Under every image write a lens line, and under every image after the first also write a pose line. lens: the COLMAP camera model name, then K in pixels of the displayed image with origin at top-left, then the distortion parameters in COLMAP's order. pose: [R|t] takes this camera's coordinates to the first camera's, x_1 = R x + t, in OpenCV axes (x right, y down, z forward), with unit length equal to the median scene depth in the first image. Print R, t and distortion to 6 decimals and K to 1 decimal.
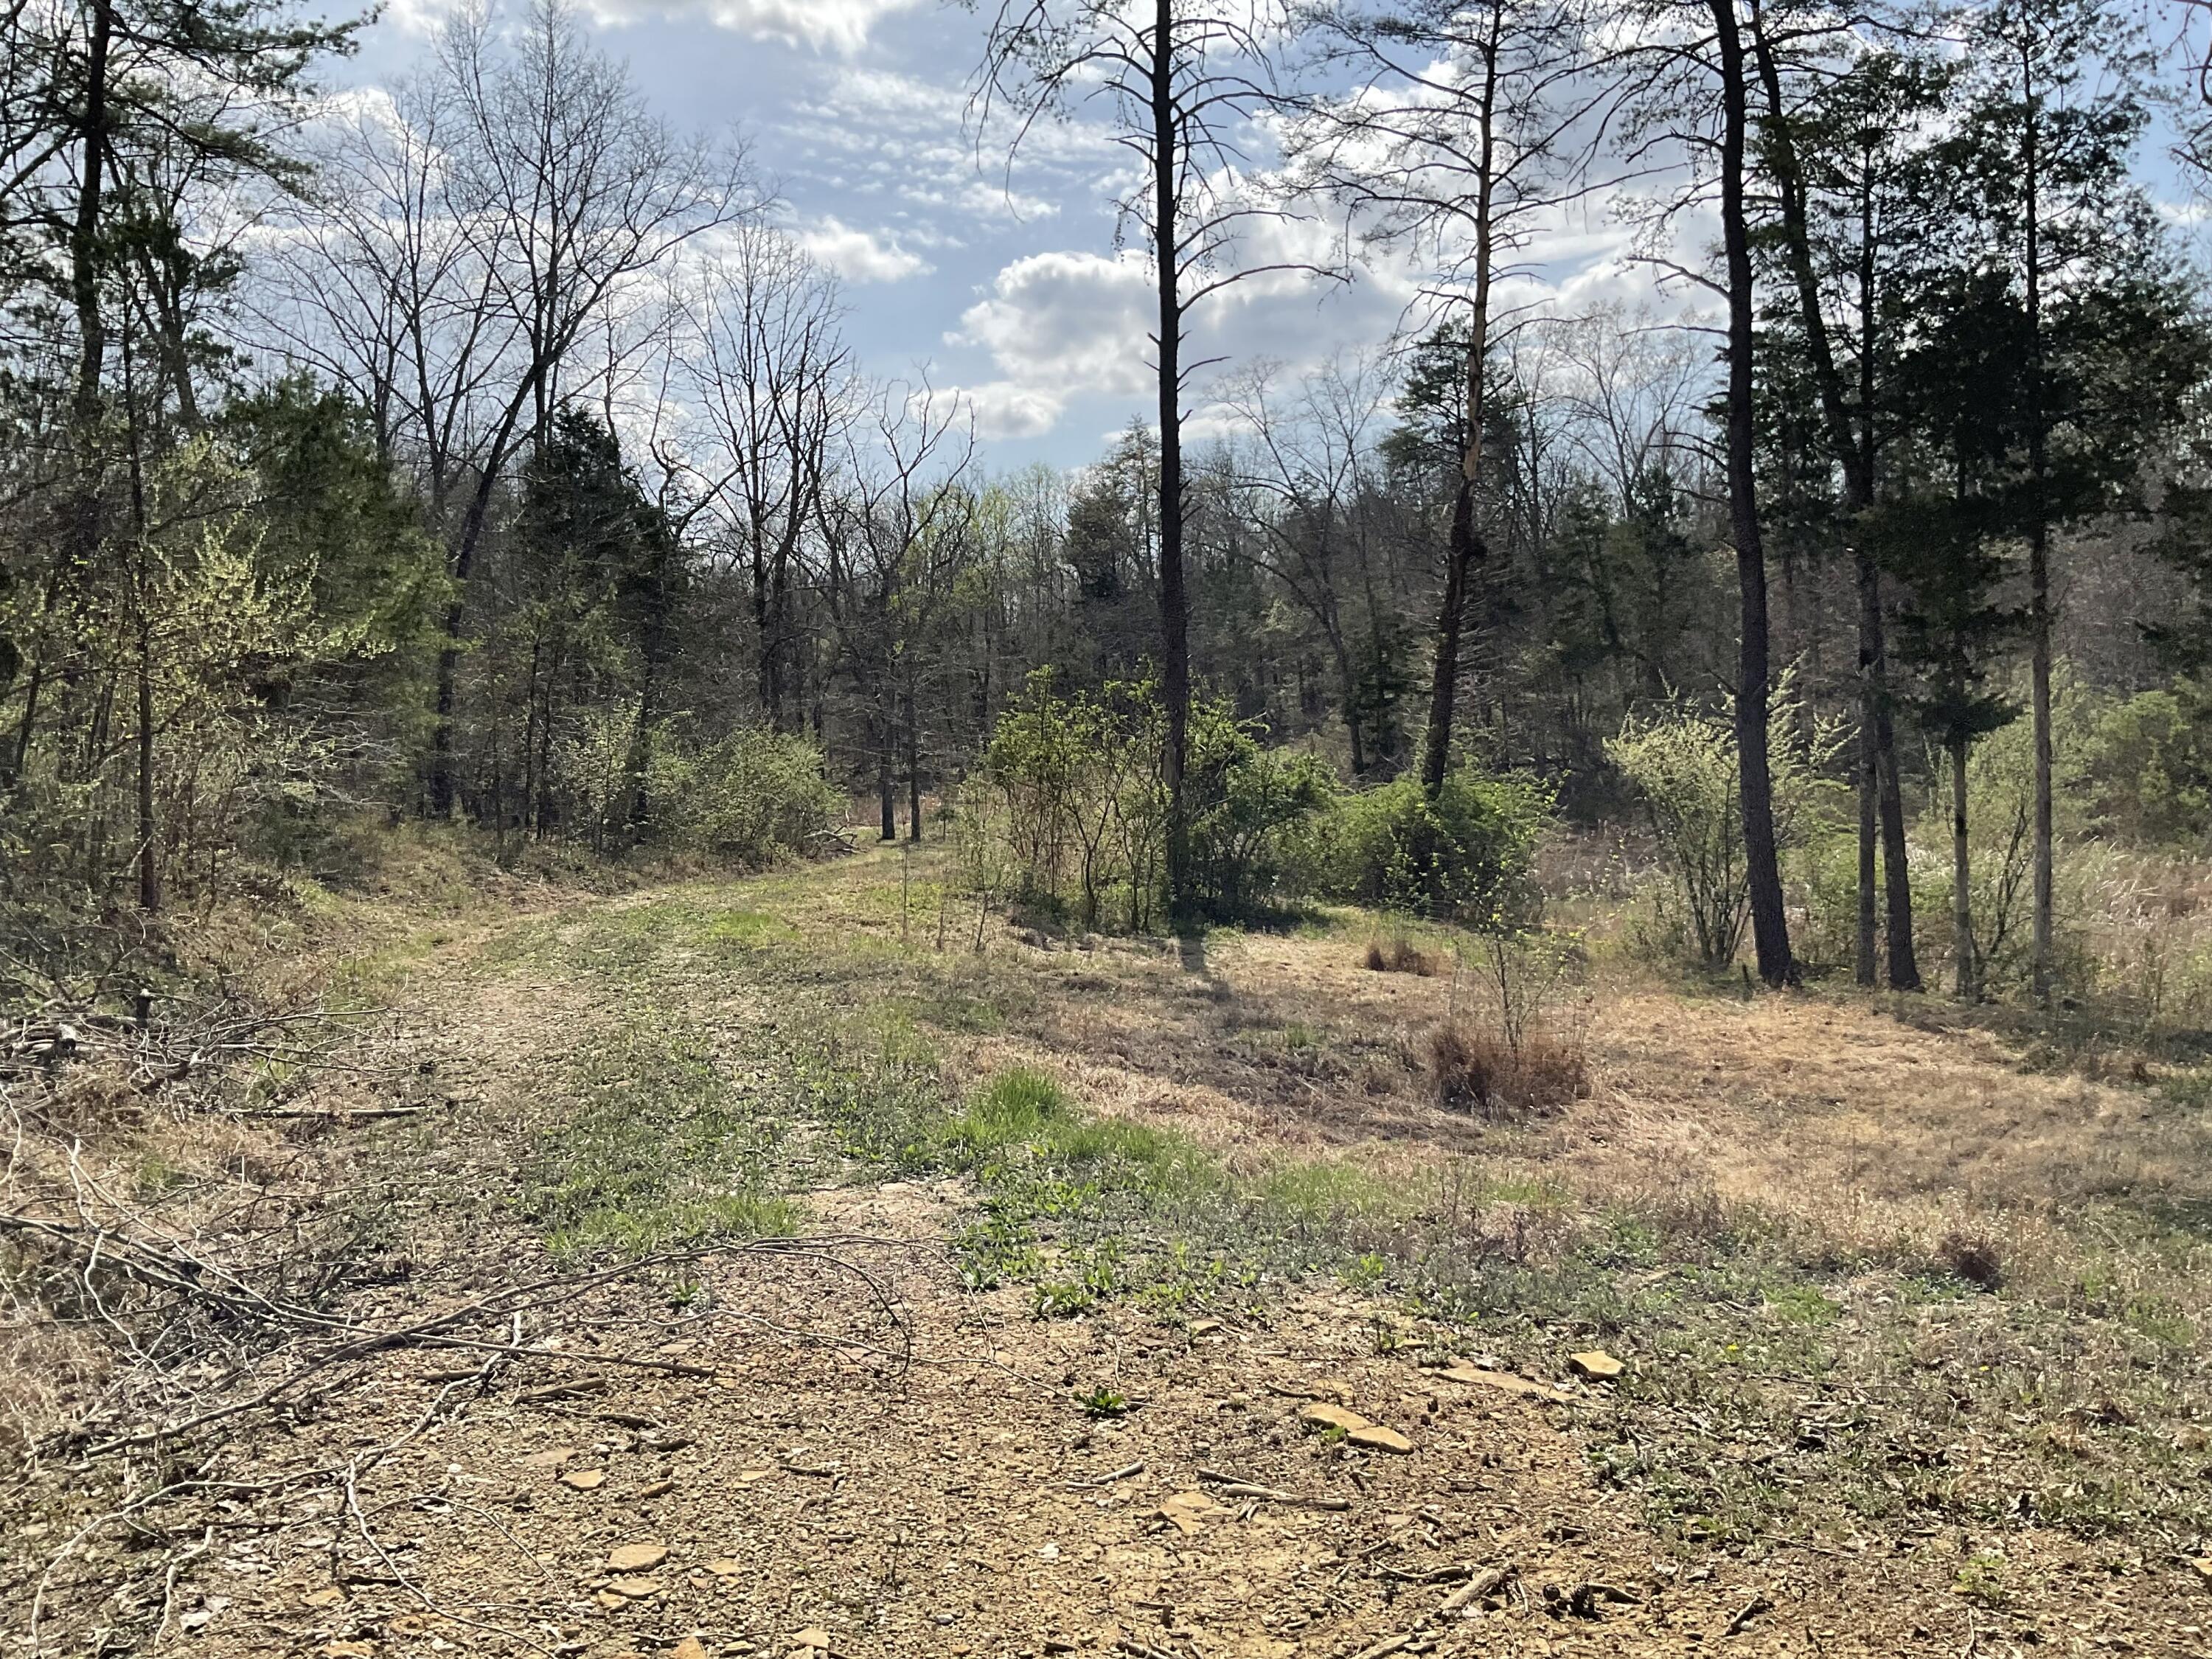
lens RADIAL K [[2059.2, 0, 1101.6], [0, 2059.2, 837.9], [0, 0, 1]] dist [0.022059, 0.000000]
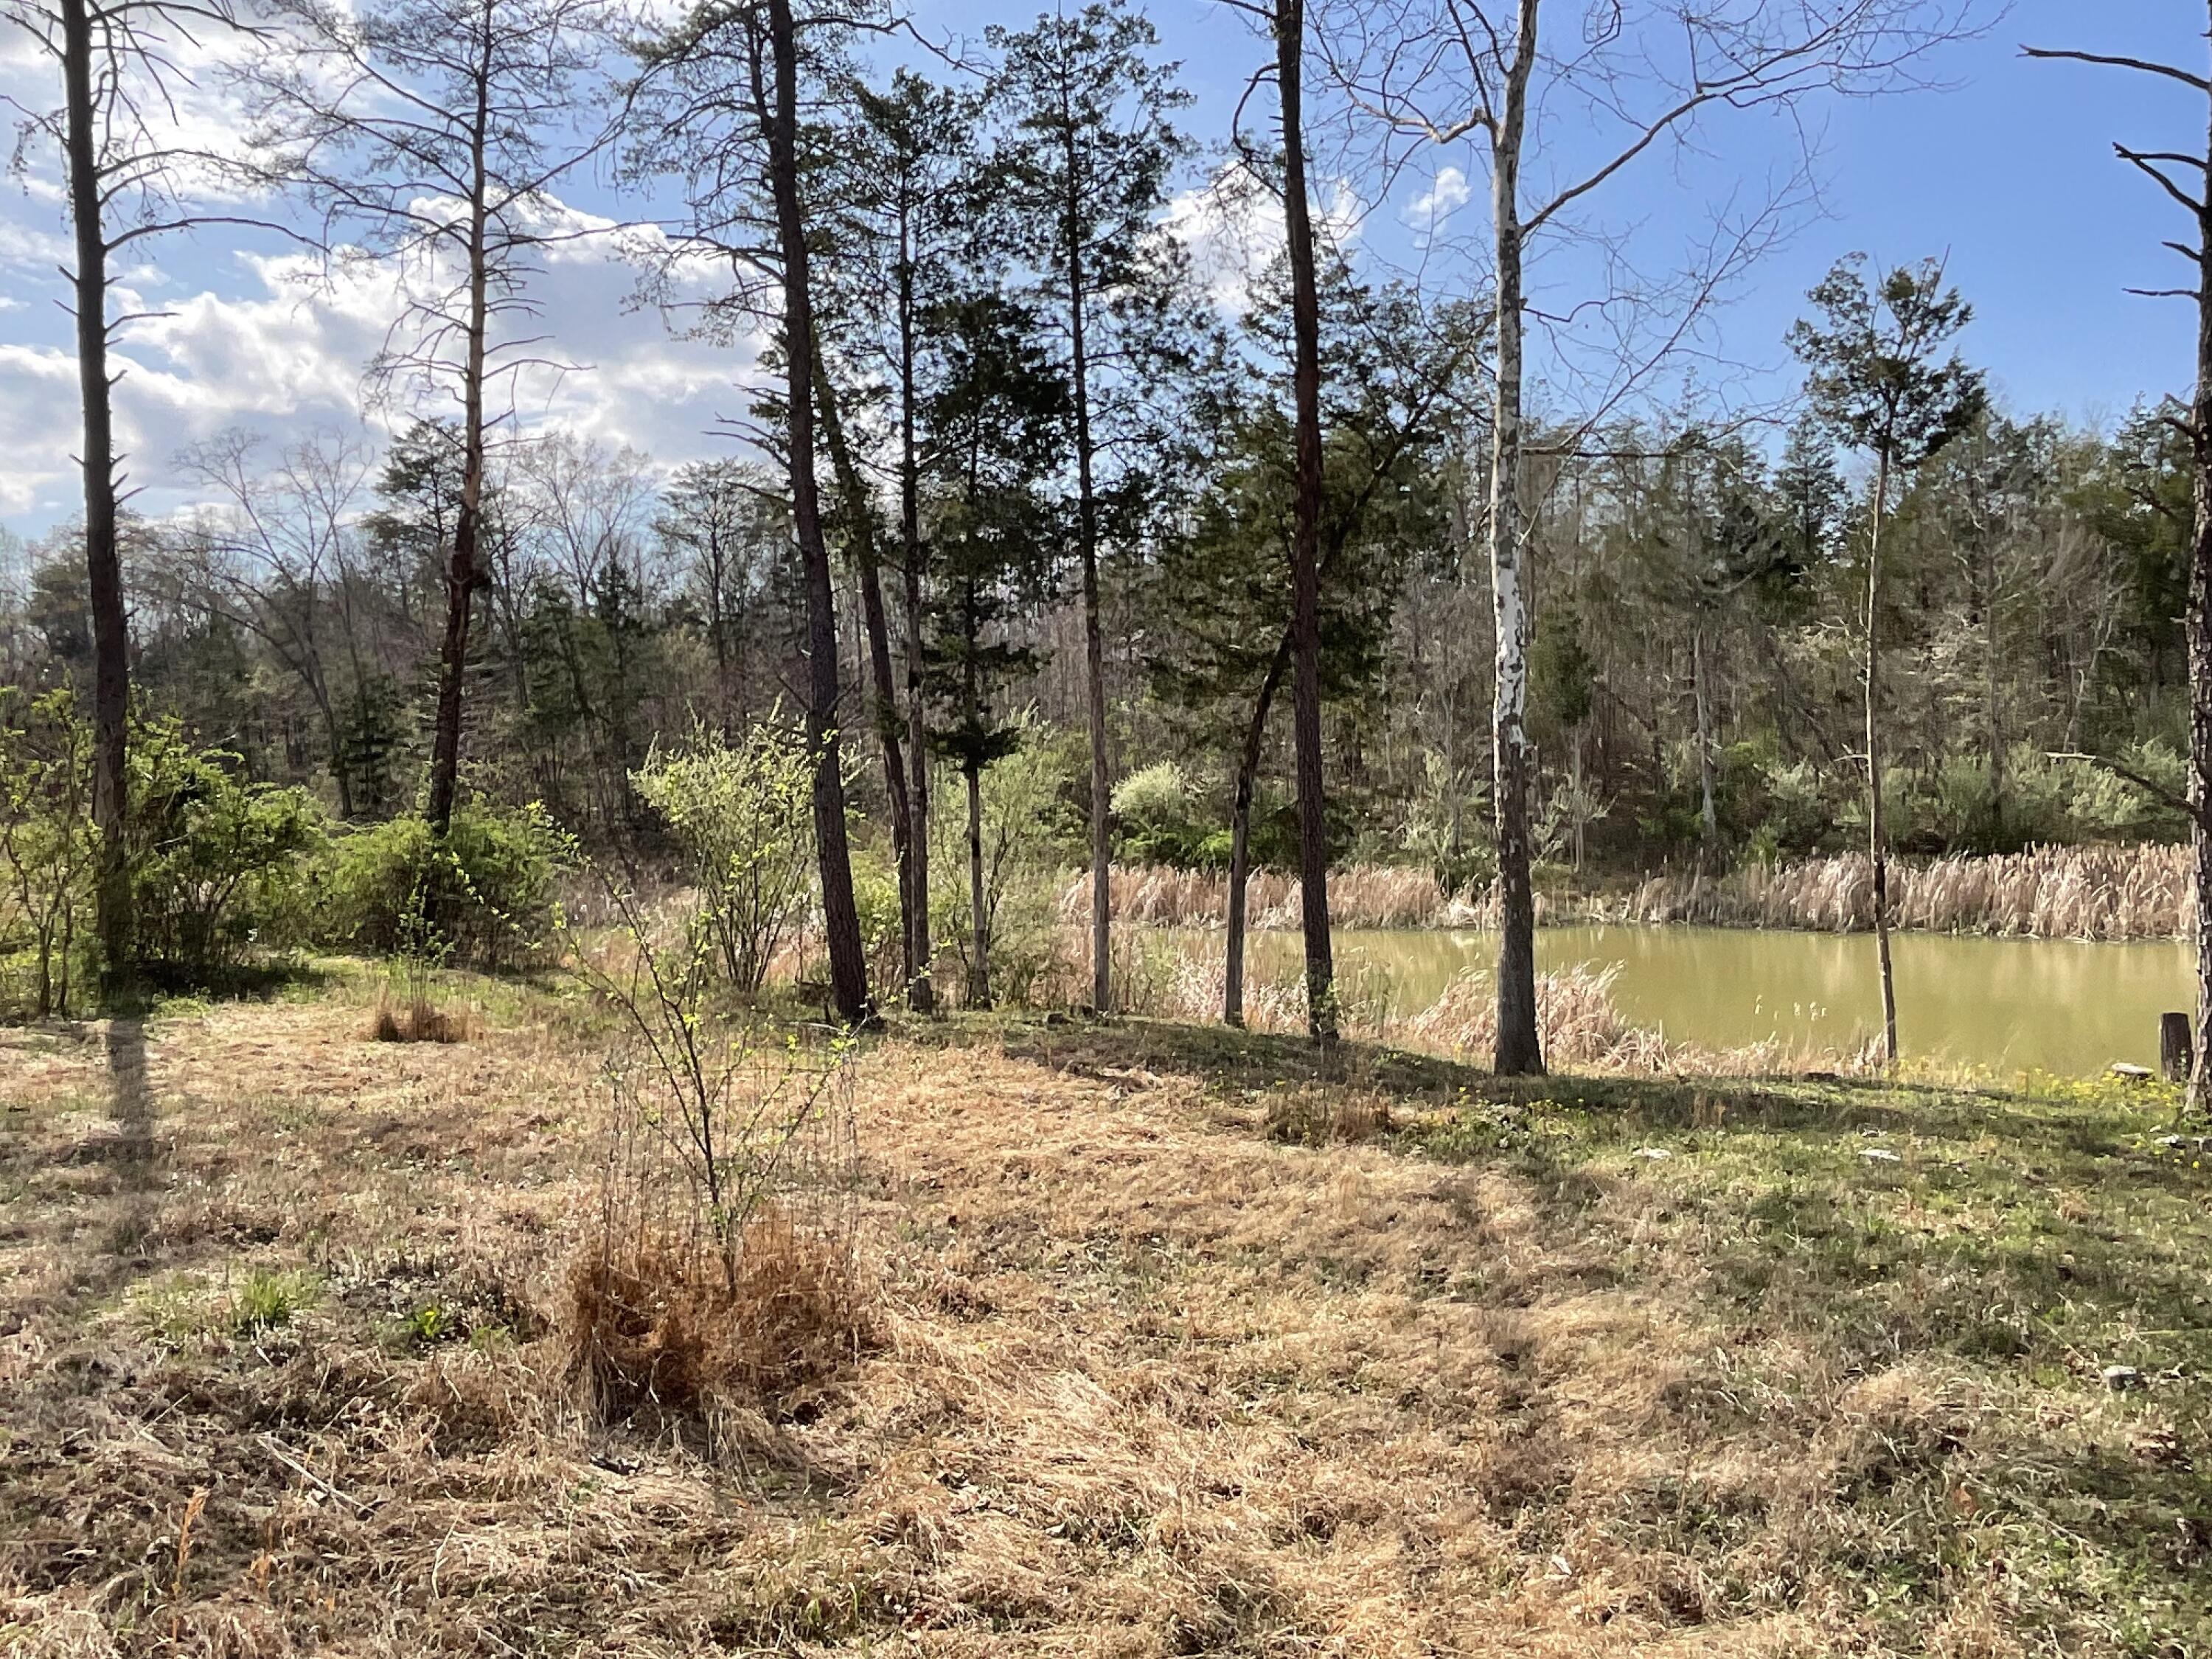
lens RADIAL K [[1552.6, 0, 1083.5], [0, 1552.6, 835.3], [0, 0, 1]] dist [-0.030752, 0.026048]
pose [[0.841421, -0.020663, 0.539985, 0.025833], [0.033238, 0.999356, -0.013551, -0.000167], [-0.539357, 0.029350, 0.841565, 0.240346]]
